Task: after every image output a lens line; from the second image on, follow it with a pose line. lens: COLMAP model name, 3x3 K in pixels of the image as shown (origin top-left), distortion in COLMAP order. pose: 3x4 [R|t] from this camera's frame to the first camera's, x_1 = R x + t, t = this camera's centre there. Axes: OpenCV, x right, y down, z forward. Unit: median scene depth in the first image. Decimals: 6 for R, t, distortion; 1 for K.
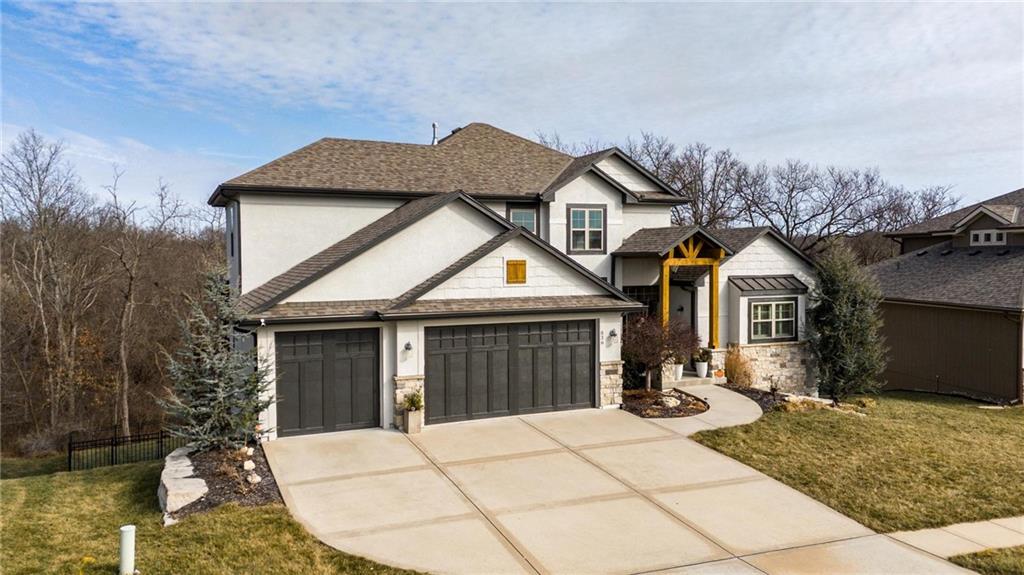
lens RADIAL K [[763.3, 0, 514.6], [0, 763.3, 251.5], [0, 0, 1]] dist [0.039029, -0.009292]
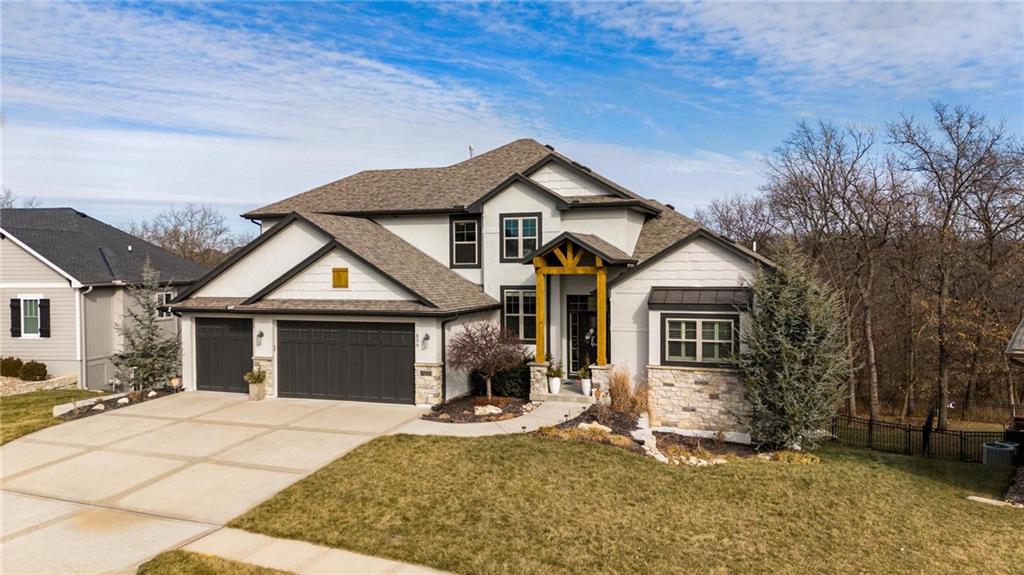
lens RADIAL K [[753.3, 0, 512.0], [0, 753.3, 287.5], [0, 0, 1]] dist [0.080327, -0.072645]
pose [[0.713230, 0.022142, -0.700580, 0.760772], [0.007494, 0.999203, 0.039209, -0.001799], [0.700890, -0.033215, 0.712495, 0.273149]]
